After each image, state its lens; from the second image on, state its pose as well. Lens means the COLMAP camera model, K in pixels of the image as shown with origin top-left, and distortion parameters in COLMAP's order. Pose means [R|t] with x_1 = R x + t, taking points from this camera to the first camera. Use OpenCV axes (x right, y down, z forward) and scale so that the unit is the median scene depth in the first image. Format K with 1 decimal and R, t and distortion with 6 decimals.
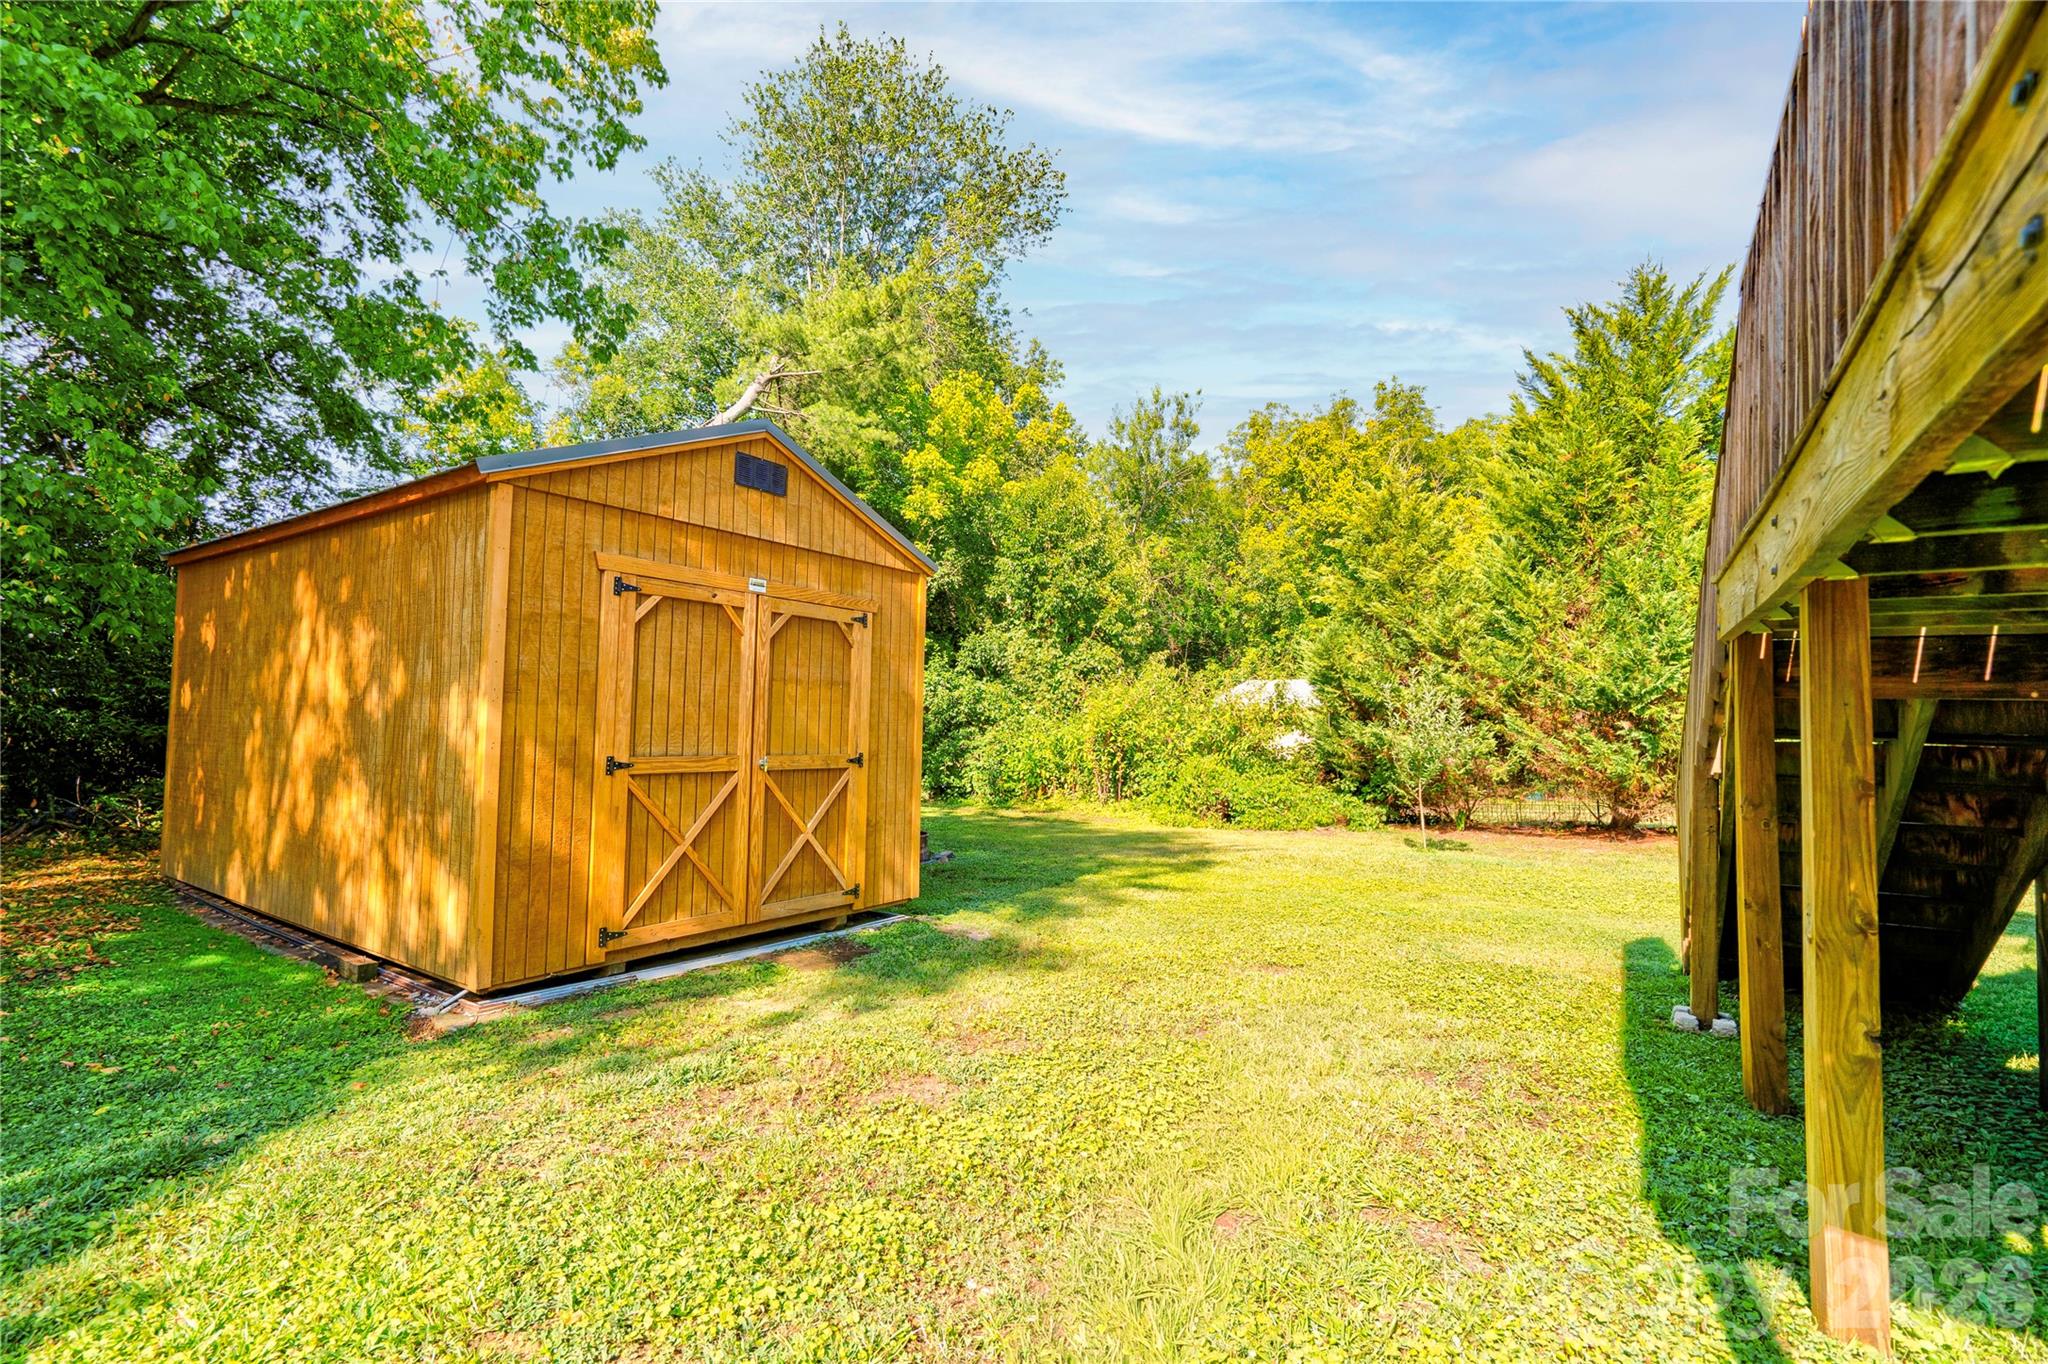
lens RADIAL K [[938.2, 0, 1024.0], [0, 938.2, 682.0], [0, 0, 1]] dist [-0.019728, 0.034912]
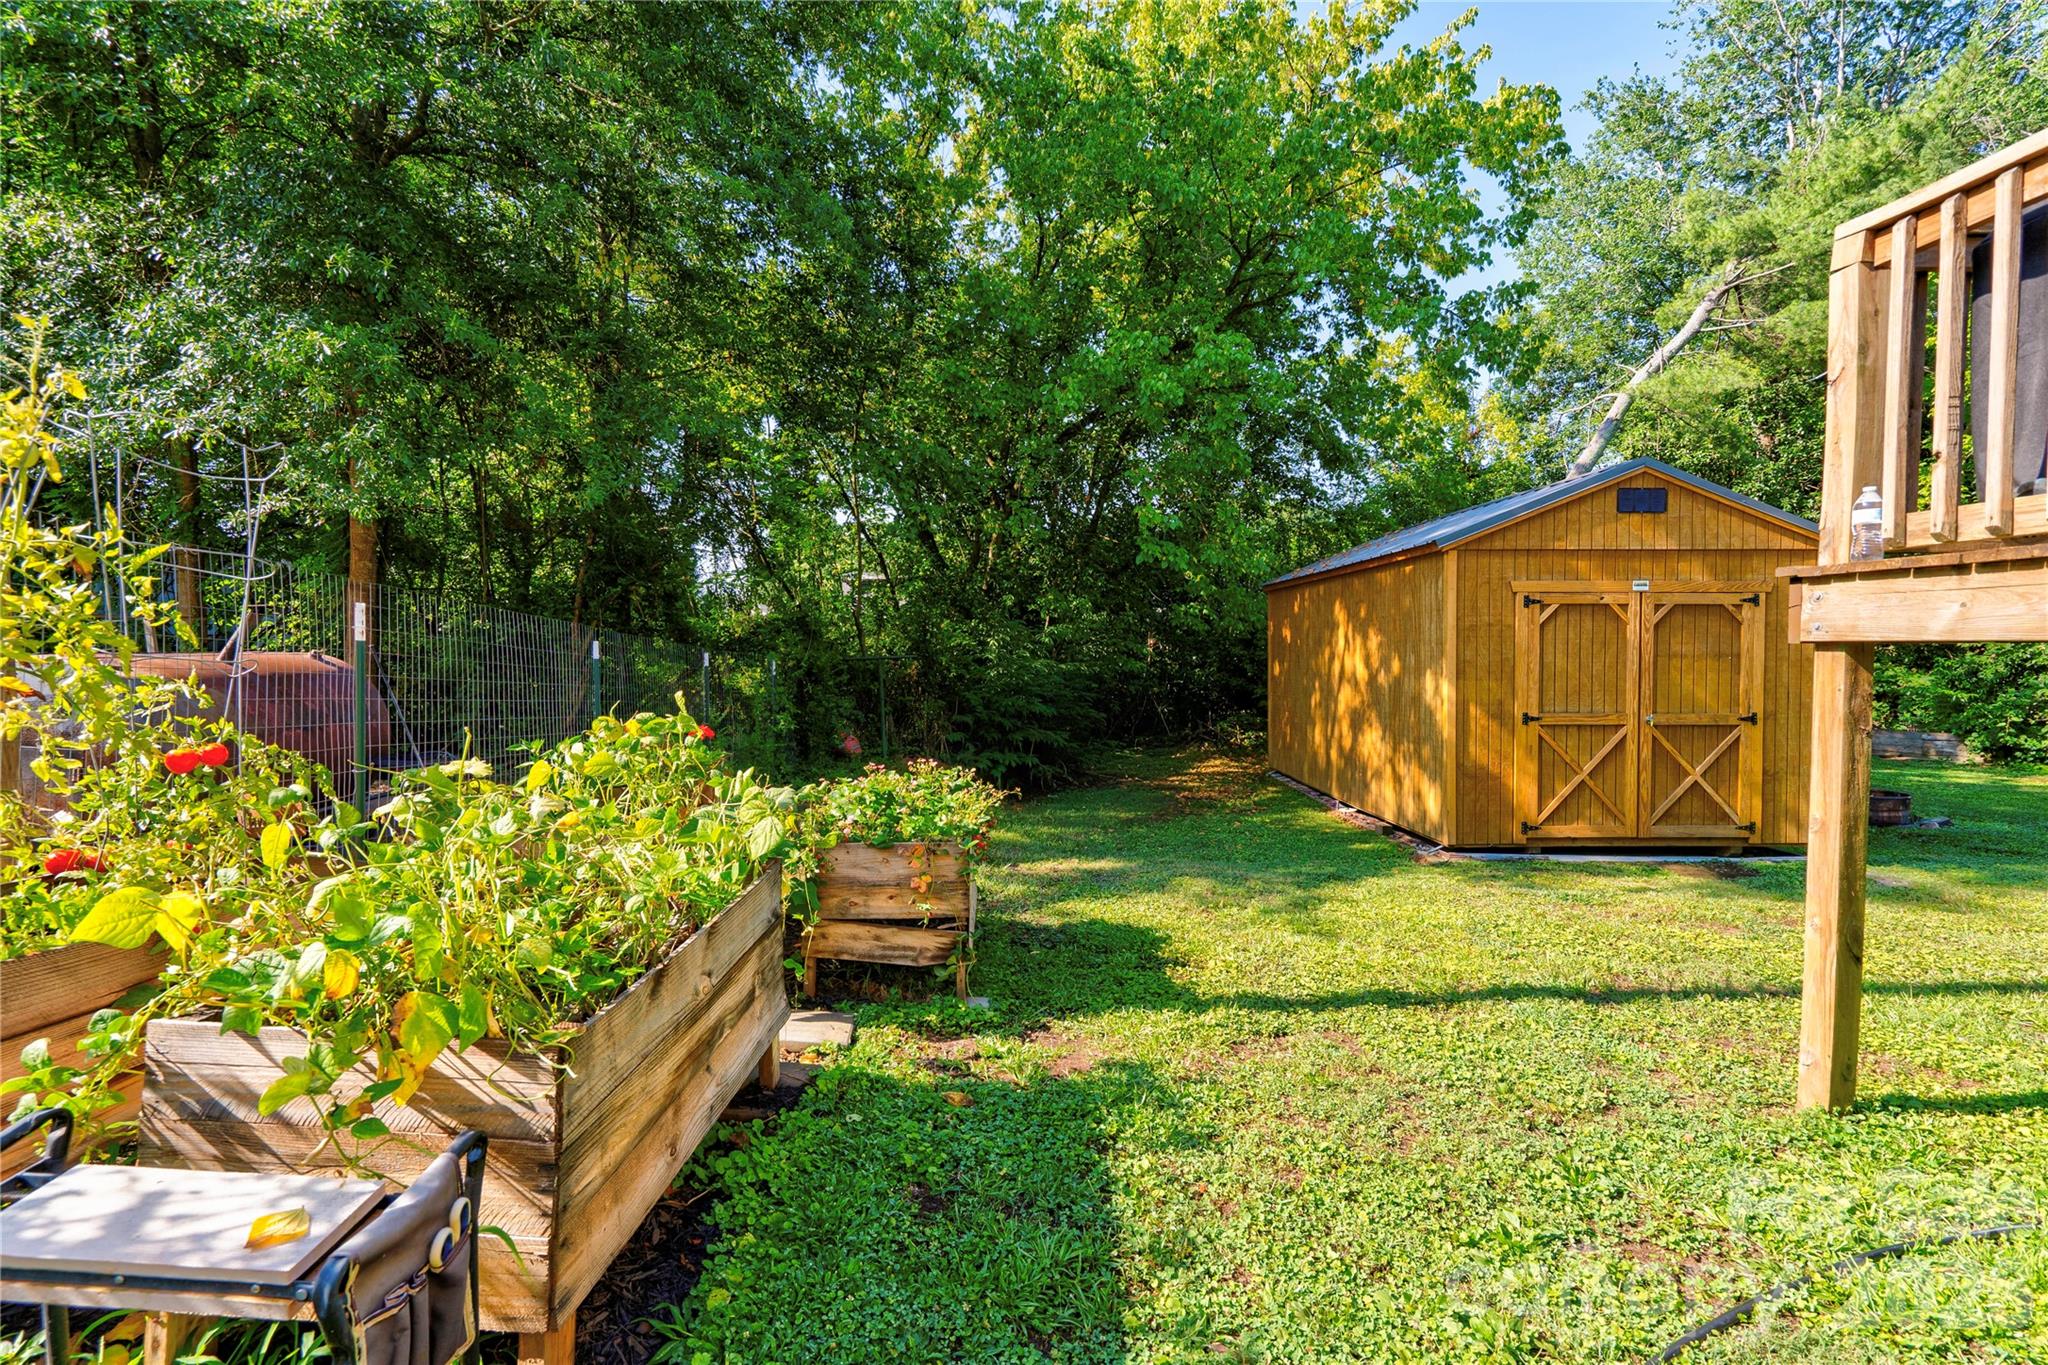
lens RADIAL K [[866.4, 0, 1024.0], [0, 866.4, 682.5], [0, 0, 1]] dist [0.000087, 0.005886]
pose [[0.569112, -0.006149, -0.822237, 0.223799], [0.054901, 0.998025, 0.030536, -0.051002], [0.820425, -0.062520, 0.568325, -0.414650]]
